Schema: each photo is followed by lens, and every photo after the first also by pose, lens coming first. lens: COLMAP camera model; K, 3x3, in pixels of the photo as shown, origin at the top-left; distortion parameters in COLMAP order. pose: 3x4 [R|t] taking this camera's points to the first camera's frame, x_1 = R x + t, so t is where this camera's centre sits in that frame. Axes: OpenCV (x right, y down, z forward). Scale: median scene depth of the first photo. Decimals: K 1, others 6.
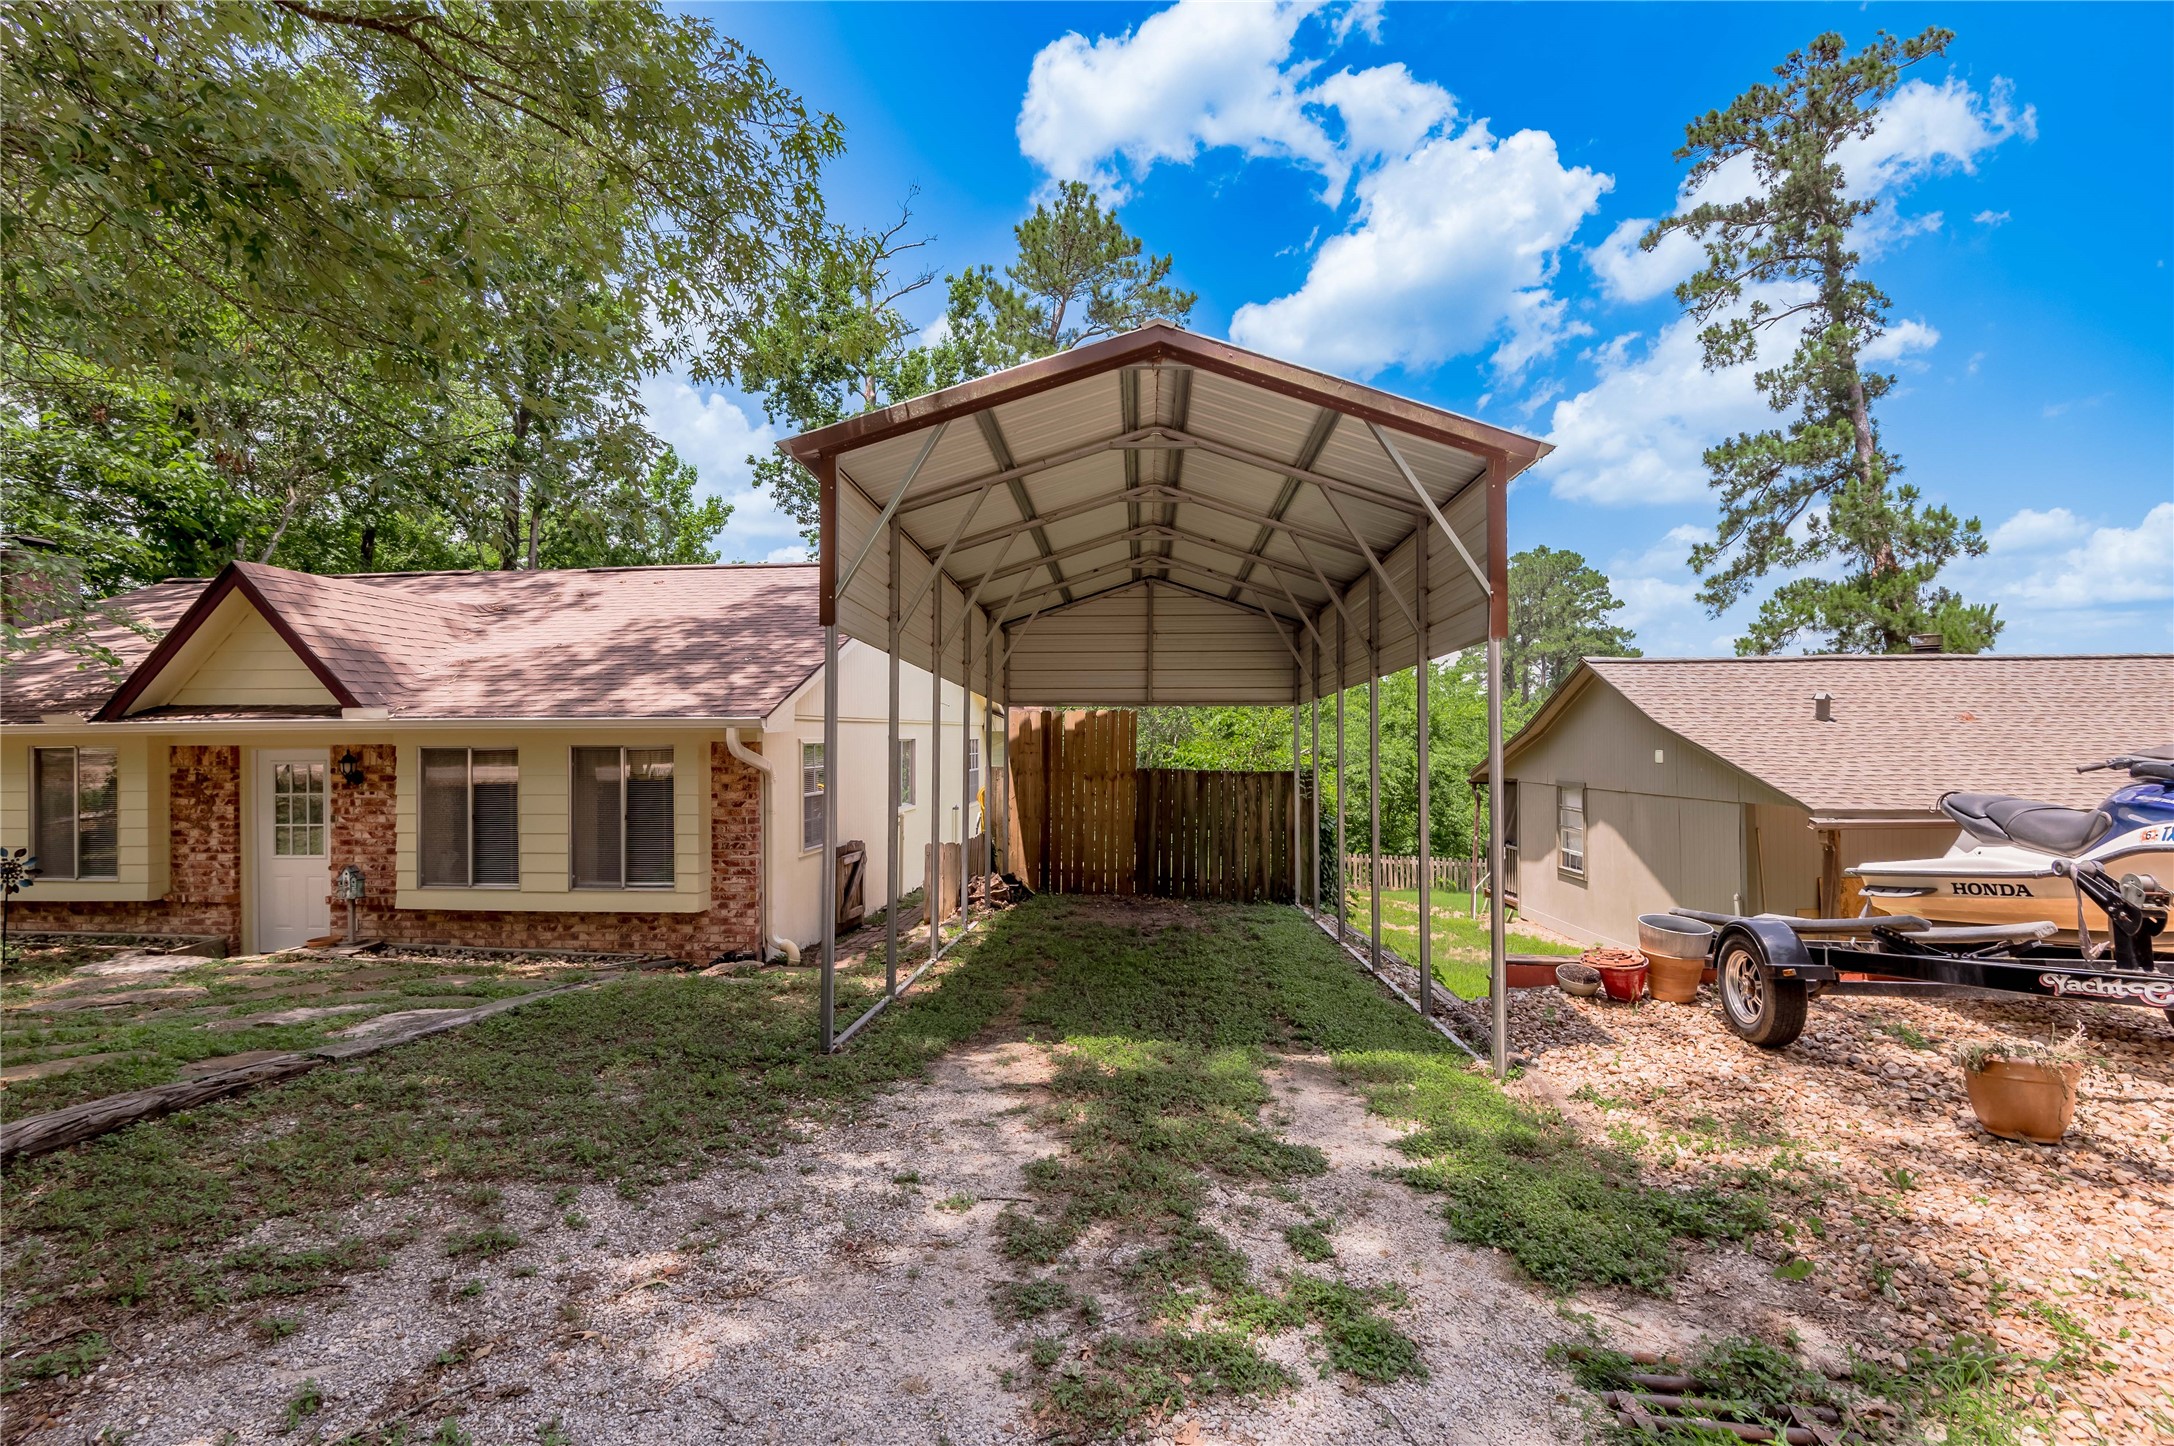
lens RADIAL K [[1021.0, 0, 1098.0], [0, 1021.0, 730.6], [0, 0, 1]] dist [0.034921, -0.028235]
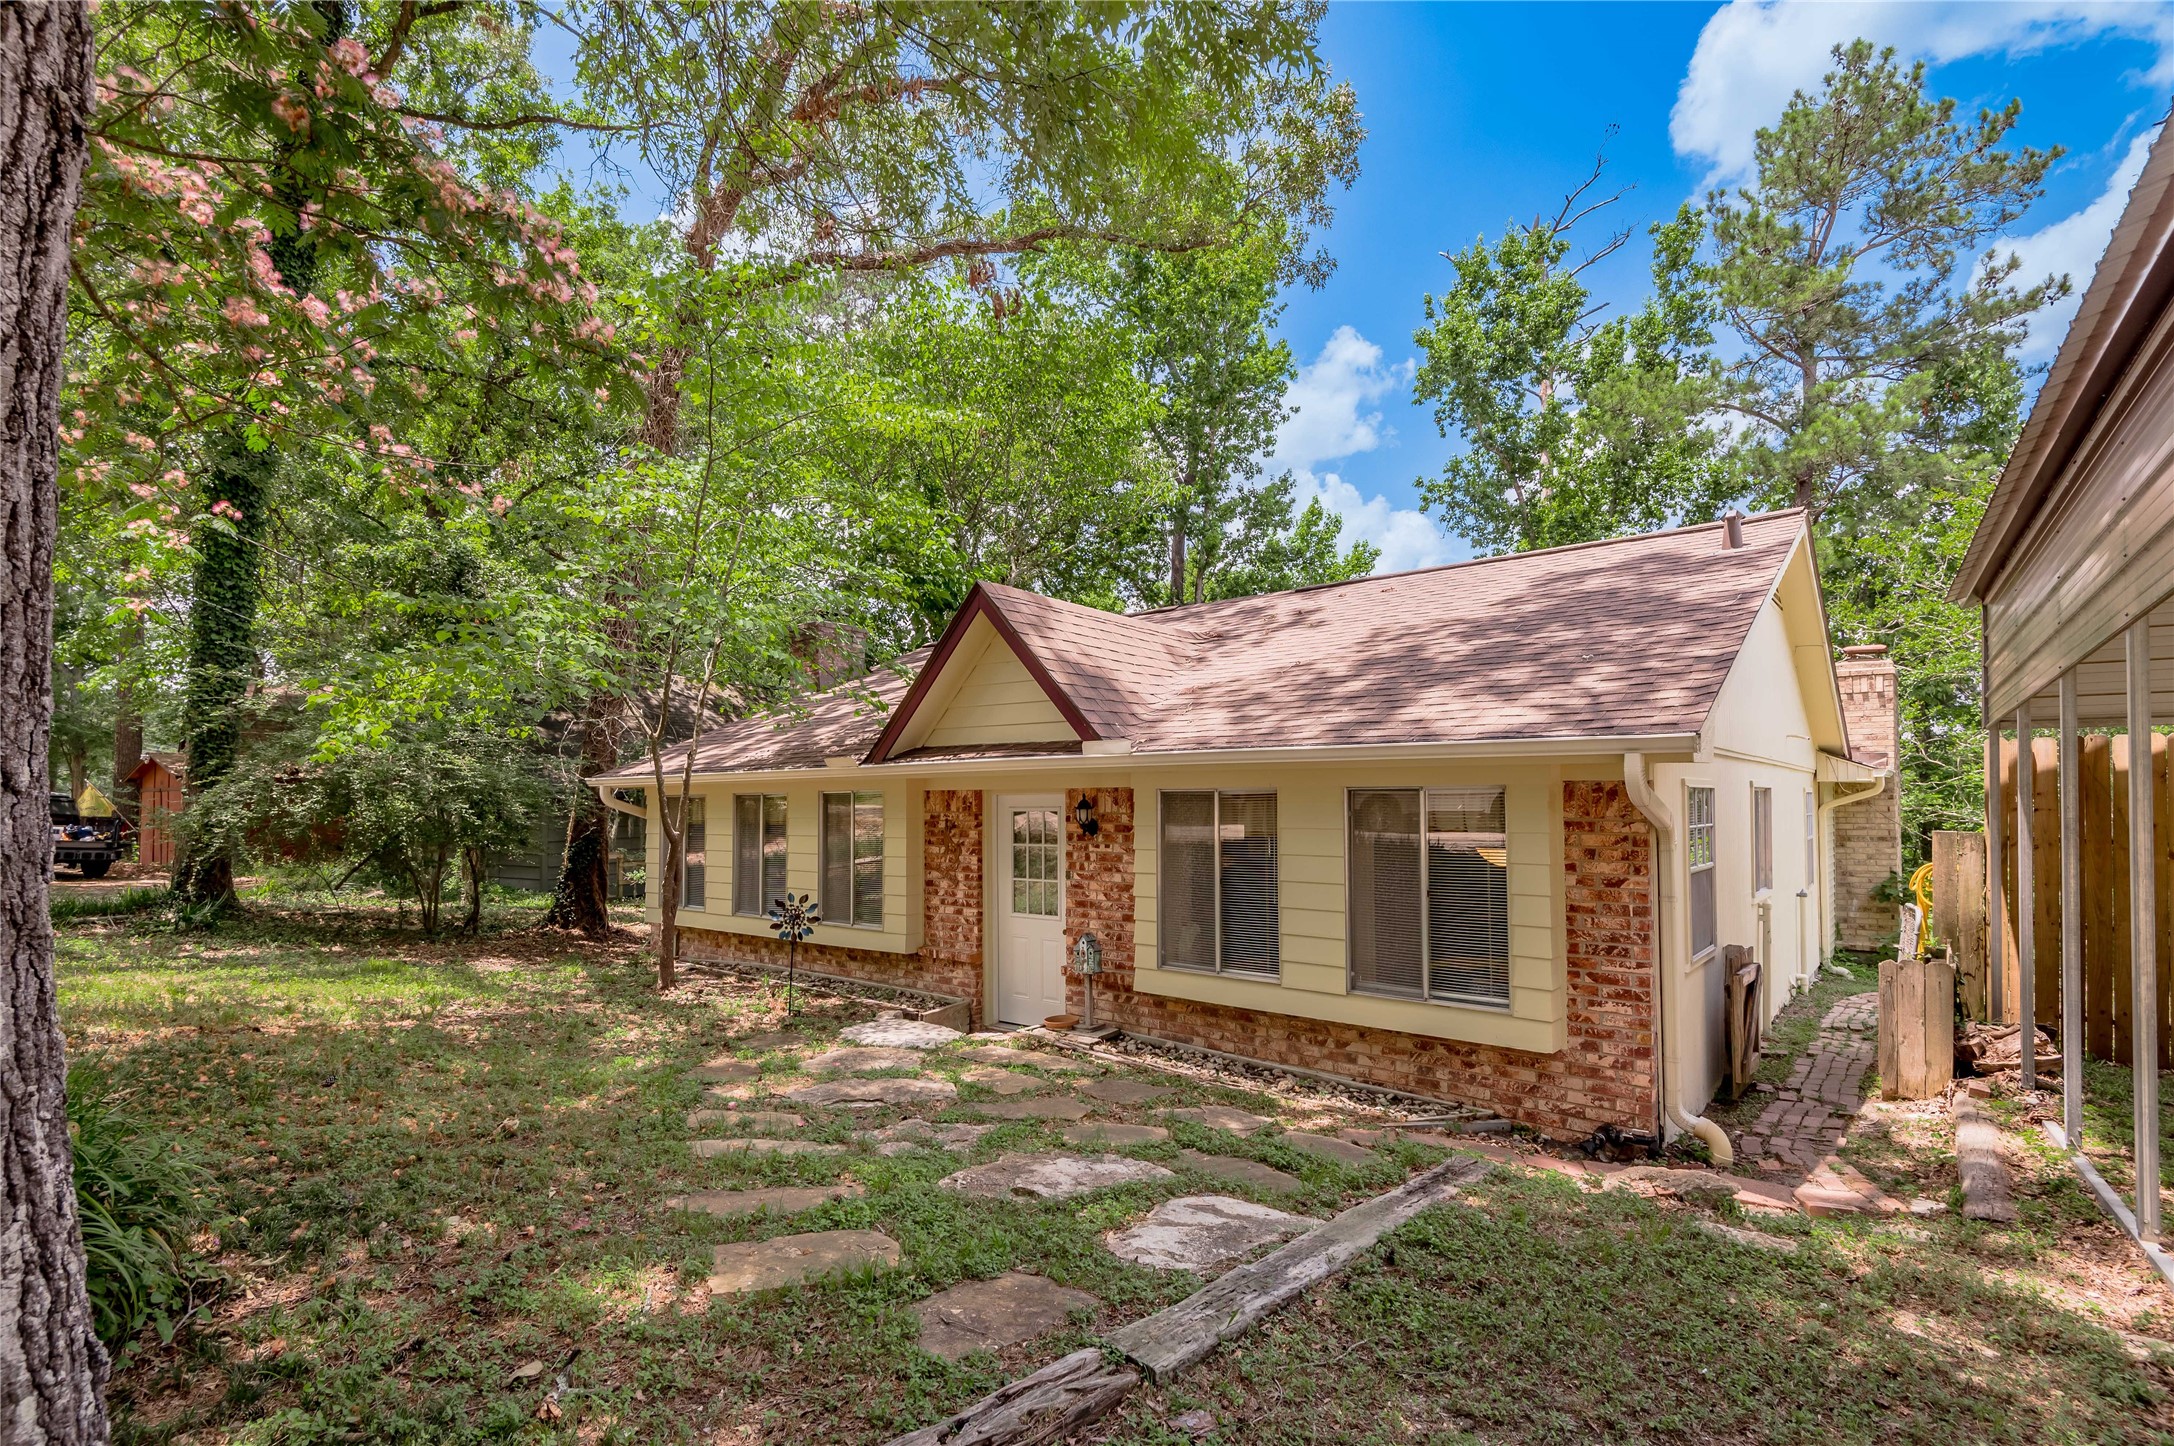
lens RADIAL K [[1034.5, 0, 1095.7], [0, 1034.5, 783.0], [0, 0, 1]] dist [0.004492, -0.000248]
pose [[0.839700, -0.004010, -0.543035, -0.259542], [-0.002084, 0.999942, -0.010605, 0.018440], [0.543046, 0.010037, 0.839643, 0.295828]]
